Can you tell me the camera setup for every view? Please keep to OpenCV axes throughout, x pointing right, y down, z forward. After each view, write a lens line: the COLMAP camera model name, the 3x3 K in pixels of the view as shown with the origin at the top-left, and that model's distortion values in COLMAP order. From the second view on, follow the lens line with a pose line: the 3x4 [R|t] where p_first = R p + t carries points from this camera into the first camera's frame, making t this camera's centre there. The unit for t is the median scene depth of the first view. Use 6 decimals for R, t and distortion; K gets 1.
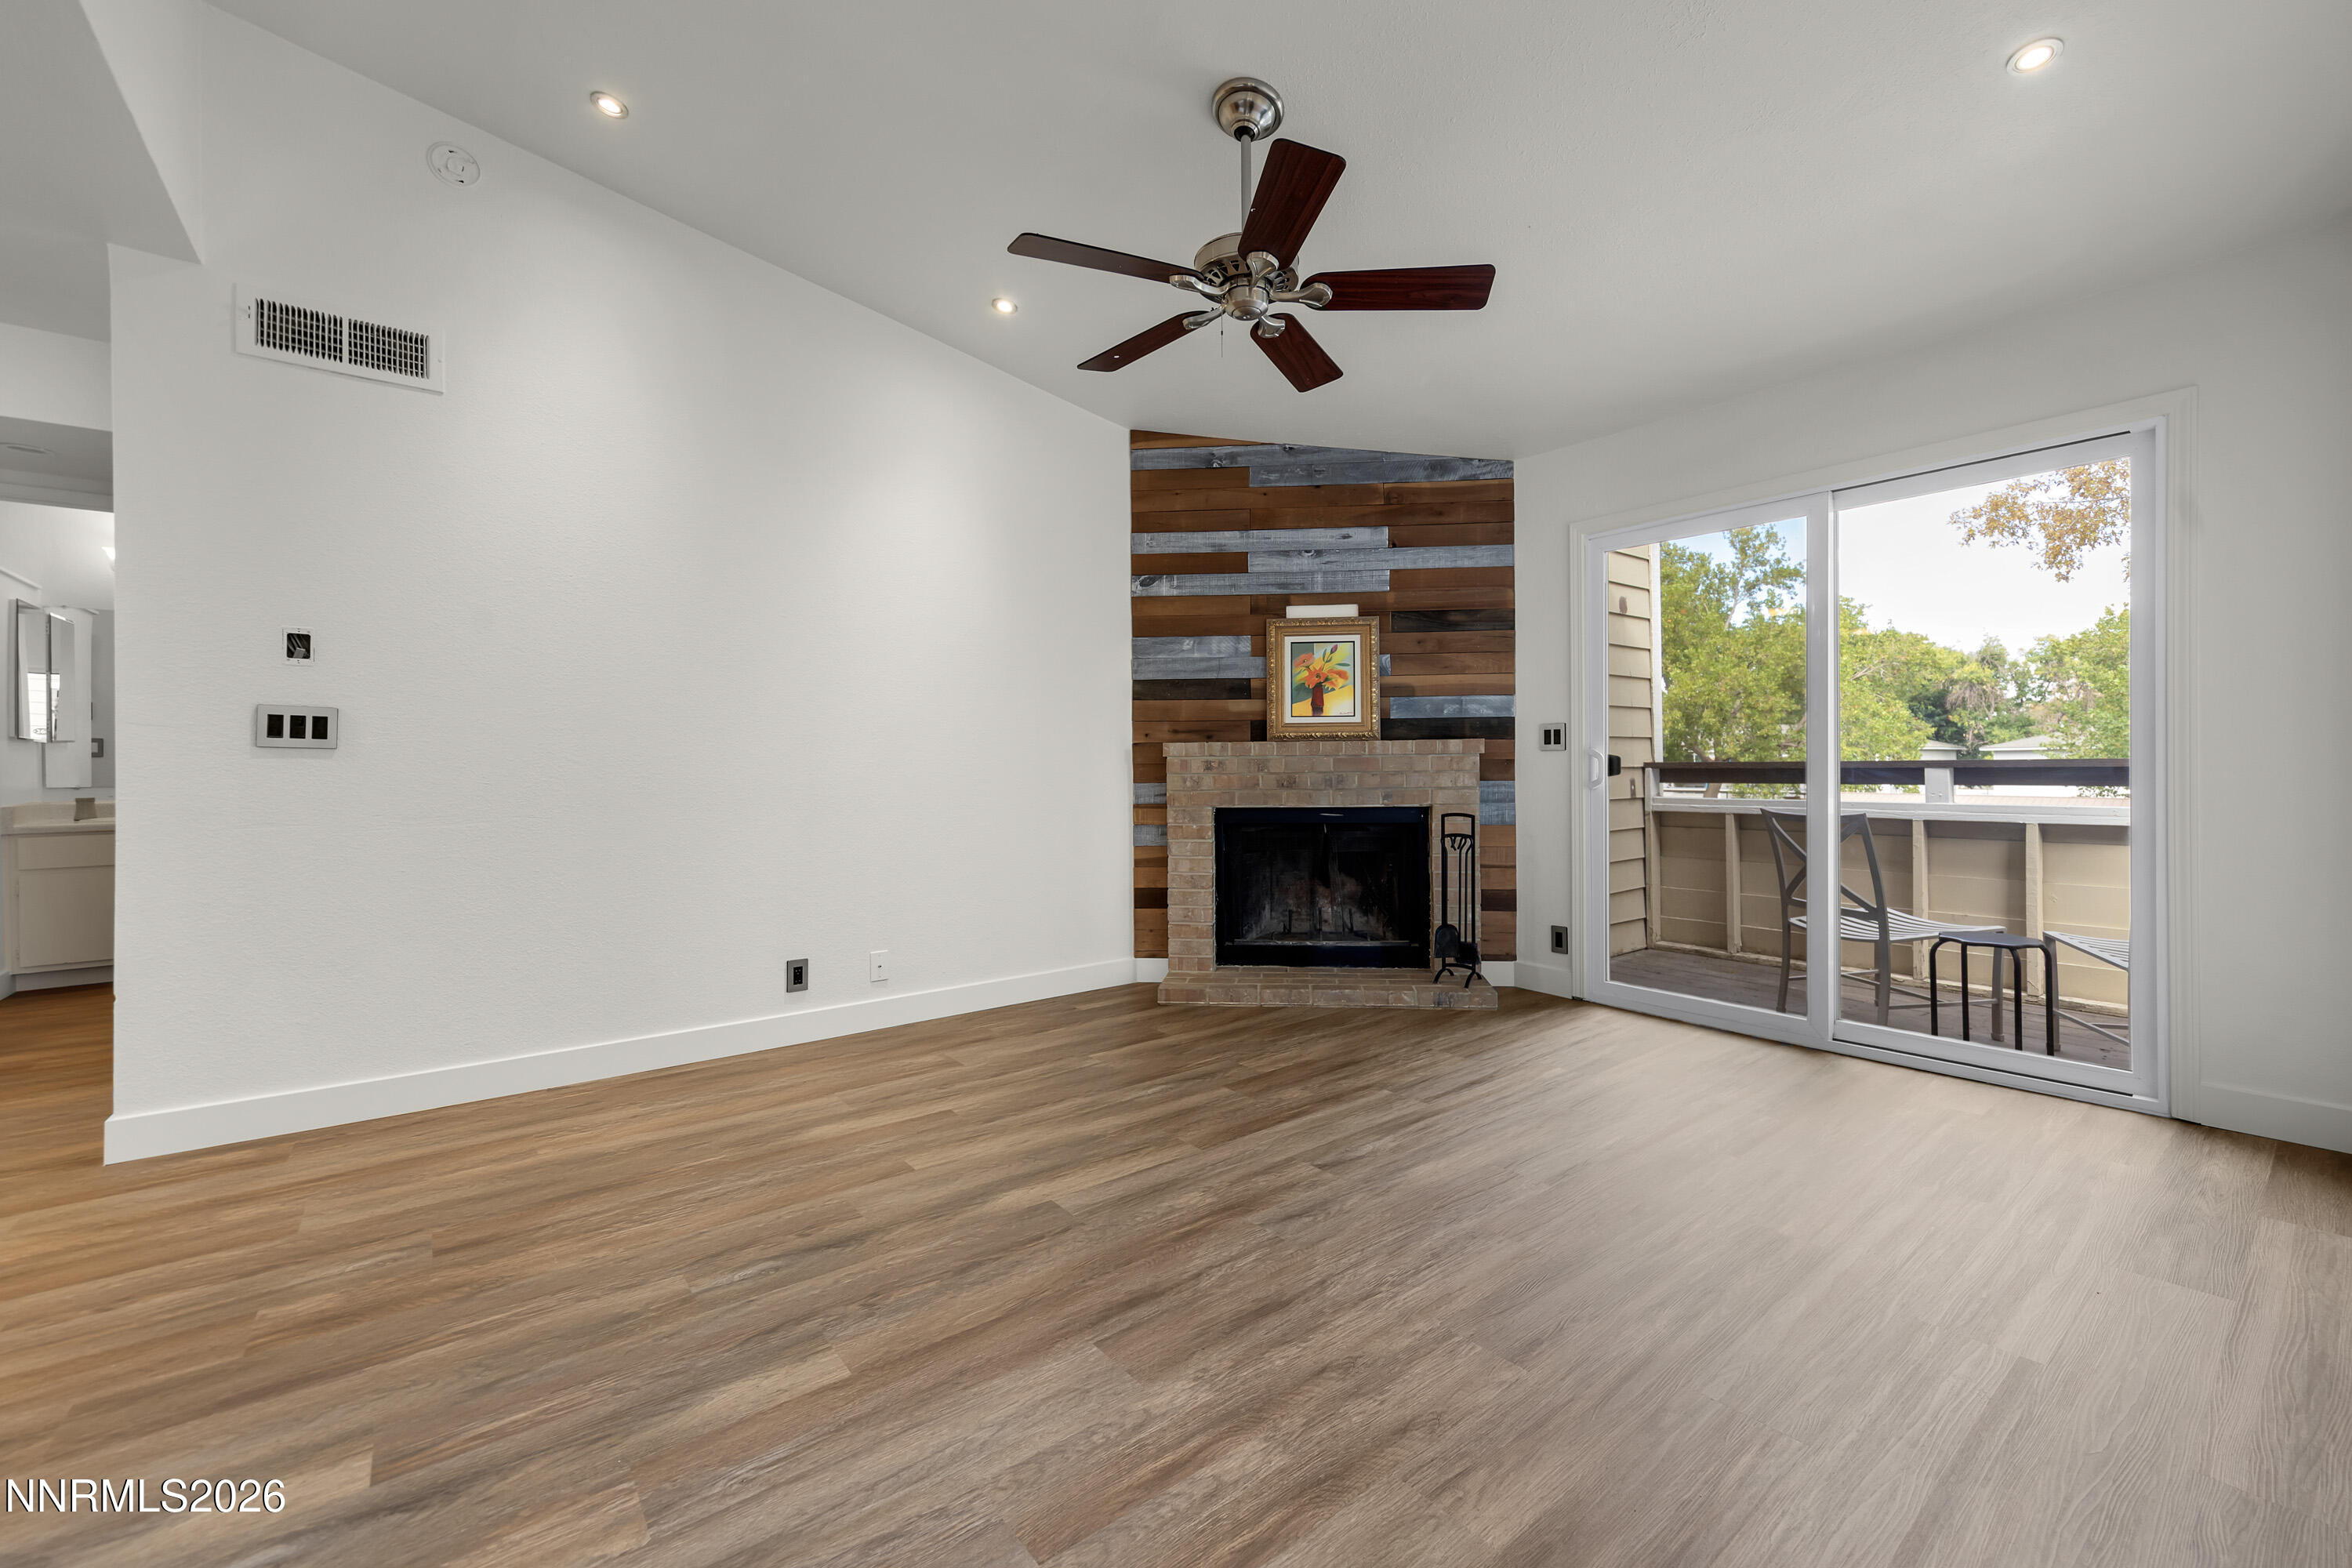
lens RADIAL K [[946.2, 0, 1200.5], [0, 946.2, 766.5], [0, 0, 1]] dist [0.000941, 0.000066]
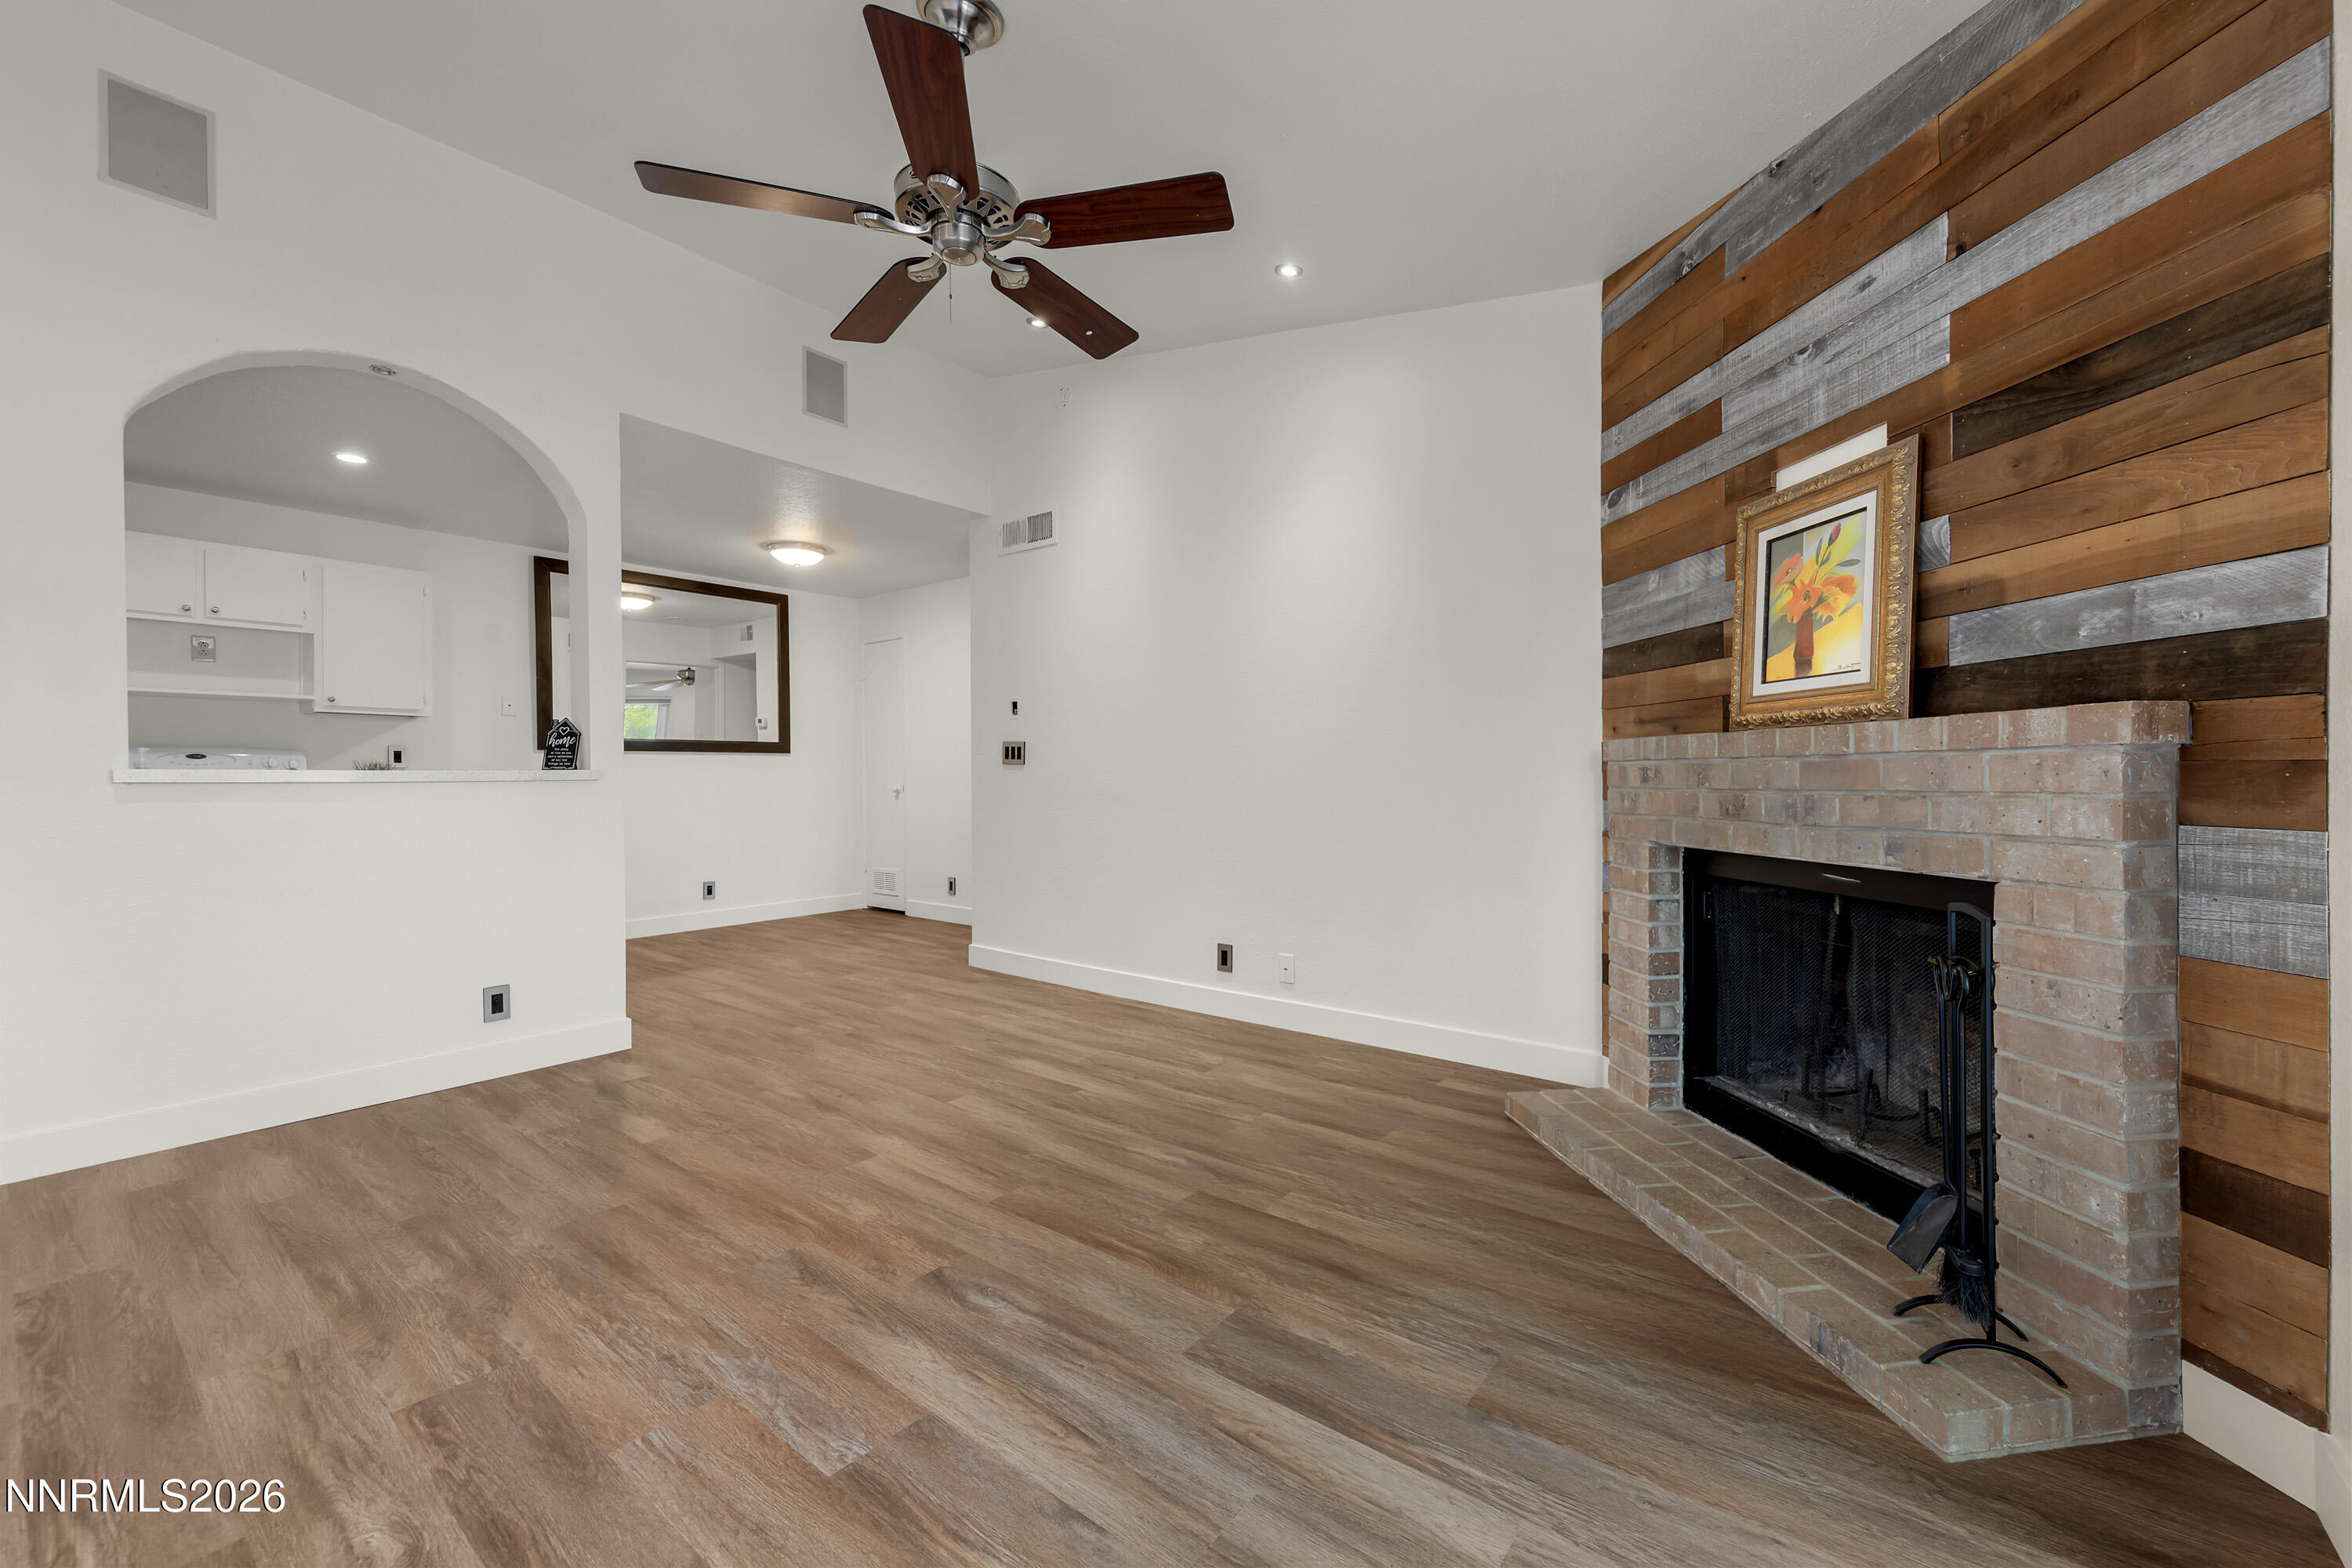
lens RADIAL K [[926.9, 0, 1207.8], [0, 926.9, 784.2], [0, 0, 1]] dist [0.001989, -0.000094]
pose [[0.233631, 0.015206, -0.972206, 0.530319], [0.003414, 0.999859, 0.016459, -0.005979], [0.972319, -0.007164, 0.233546, 0.582716]]
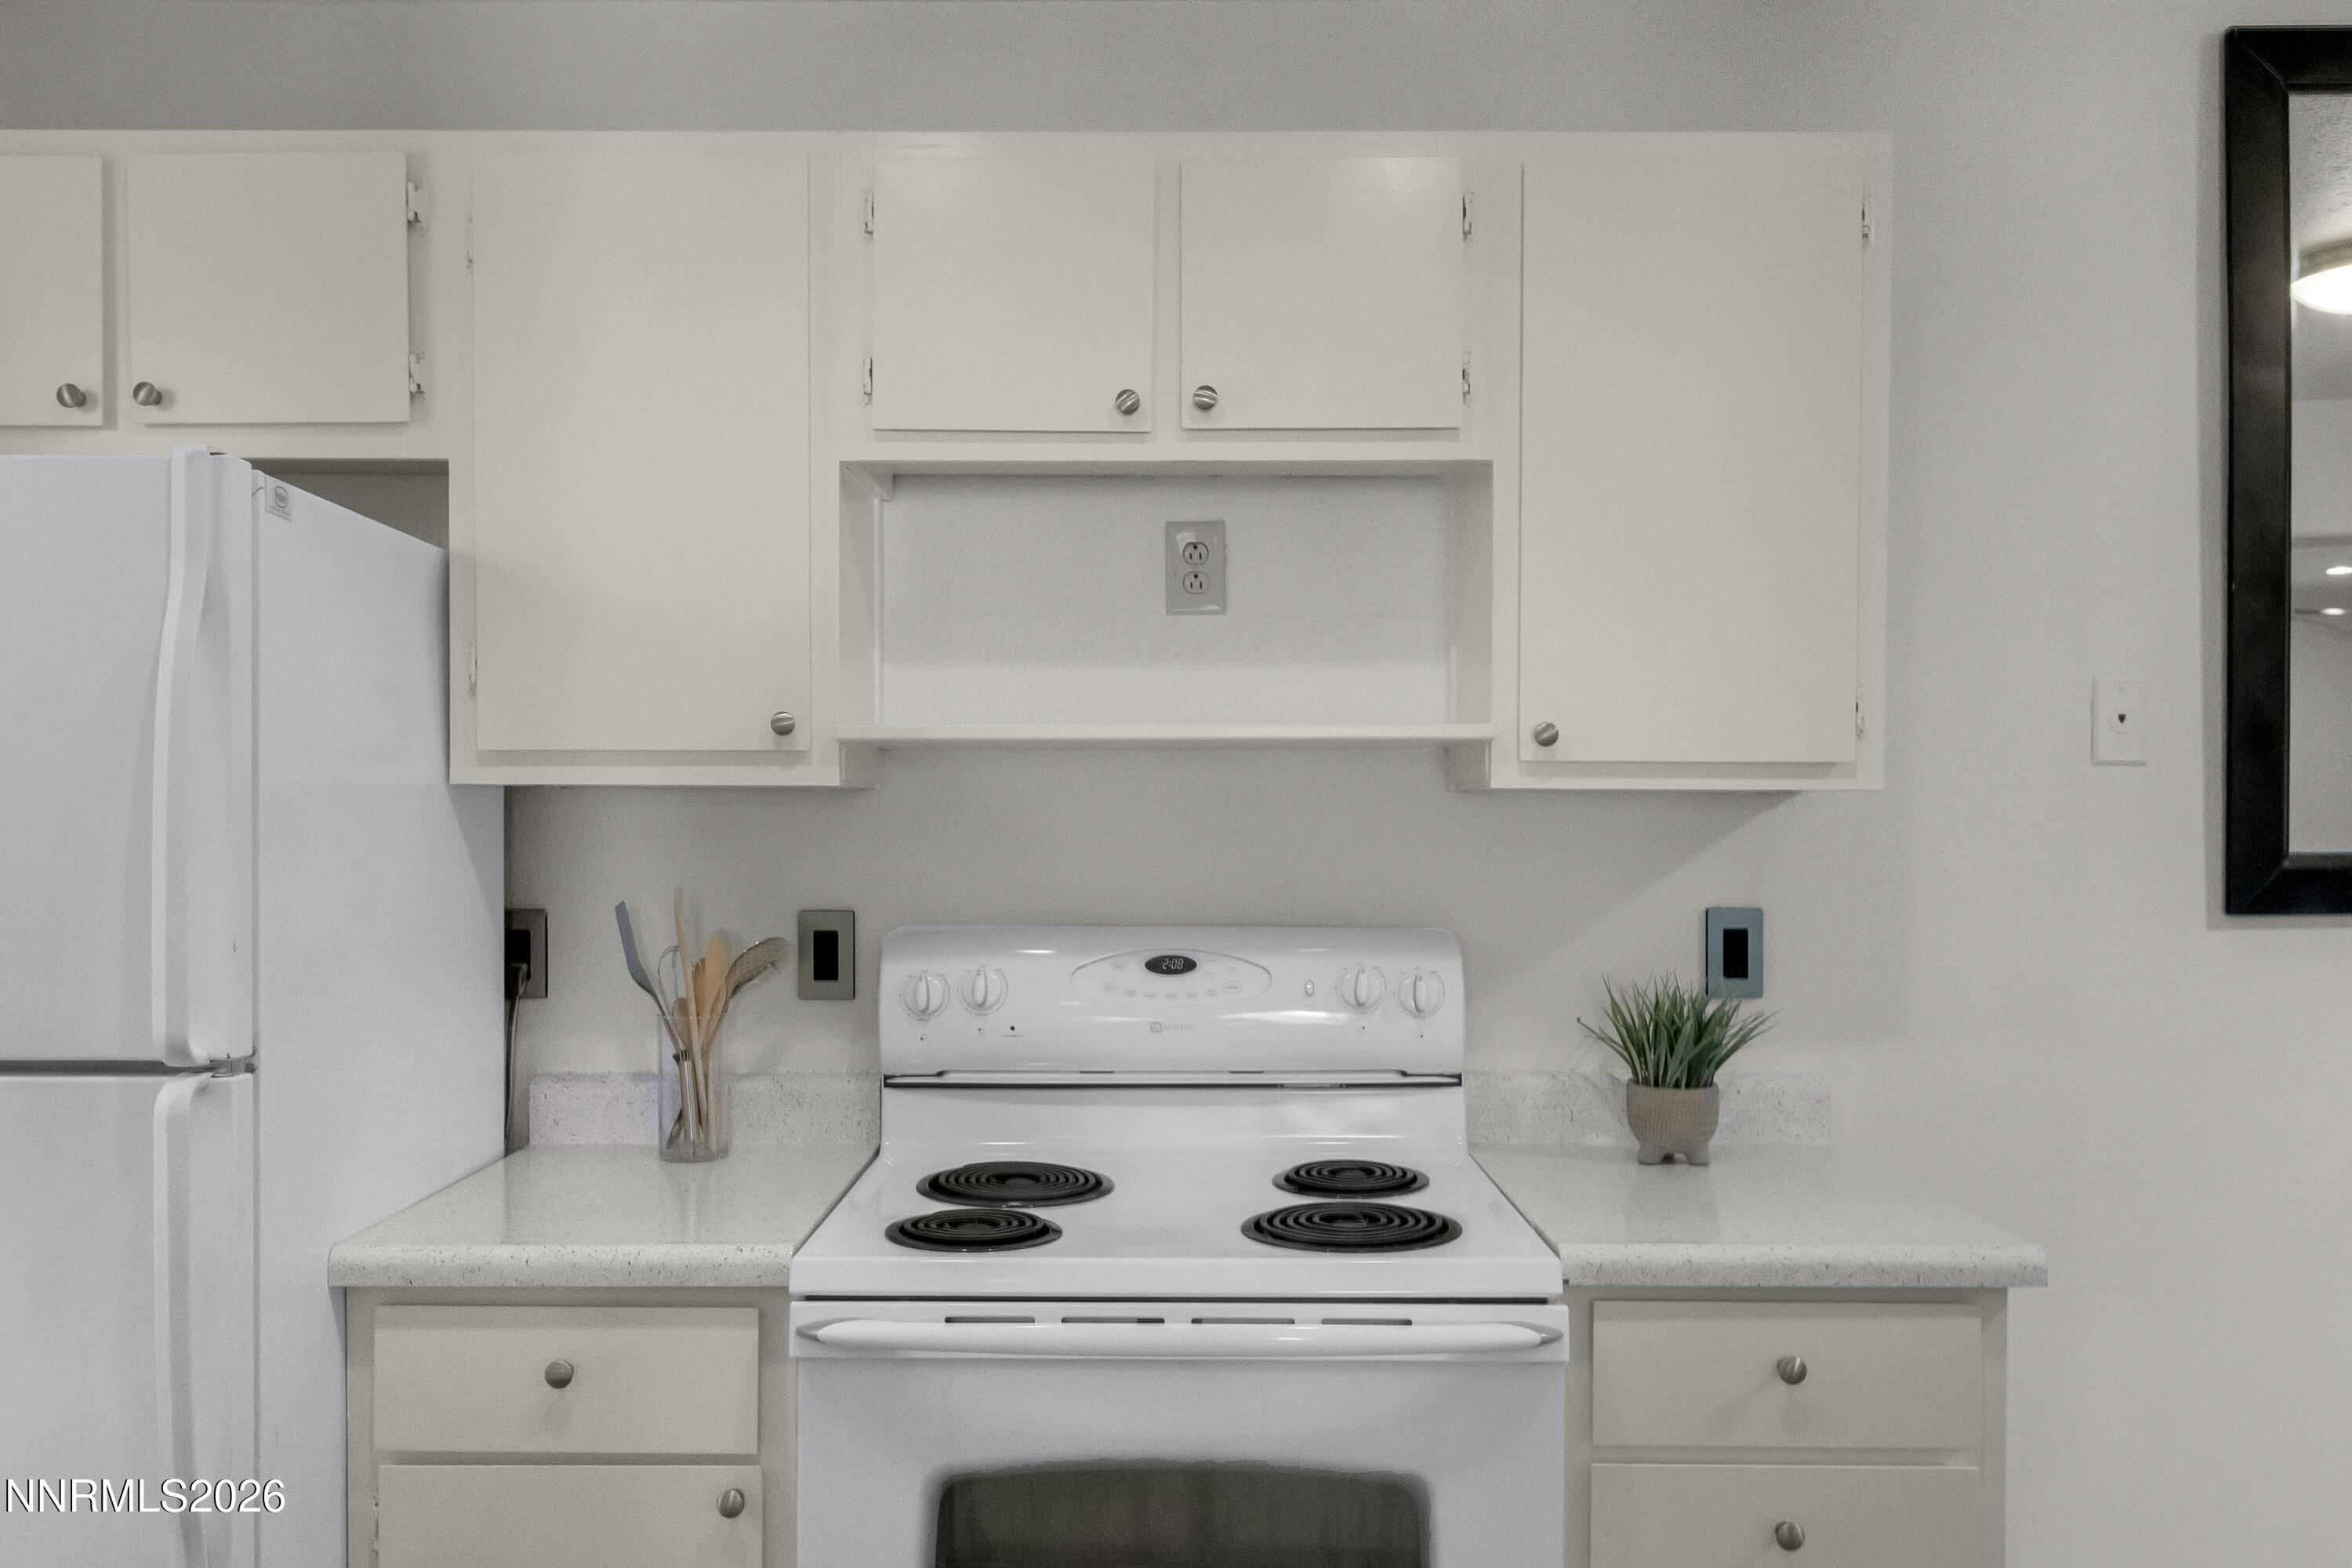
lens RADIAL K [[1890.8, 0, 1153.7], [0, 1890.8, 834.5], [0, 0, 1]] dist [0.016767, 0.002897]
pose [[-0.636420, 0.015507, -0.771187, -0.271171], [0.006126, 0.999868, 0.015050, -0.069839], [0.771318, 0.004854, -0.636431, 0.103491]]
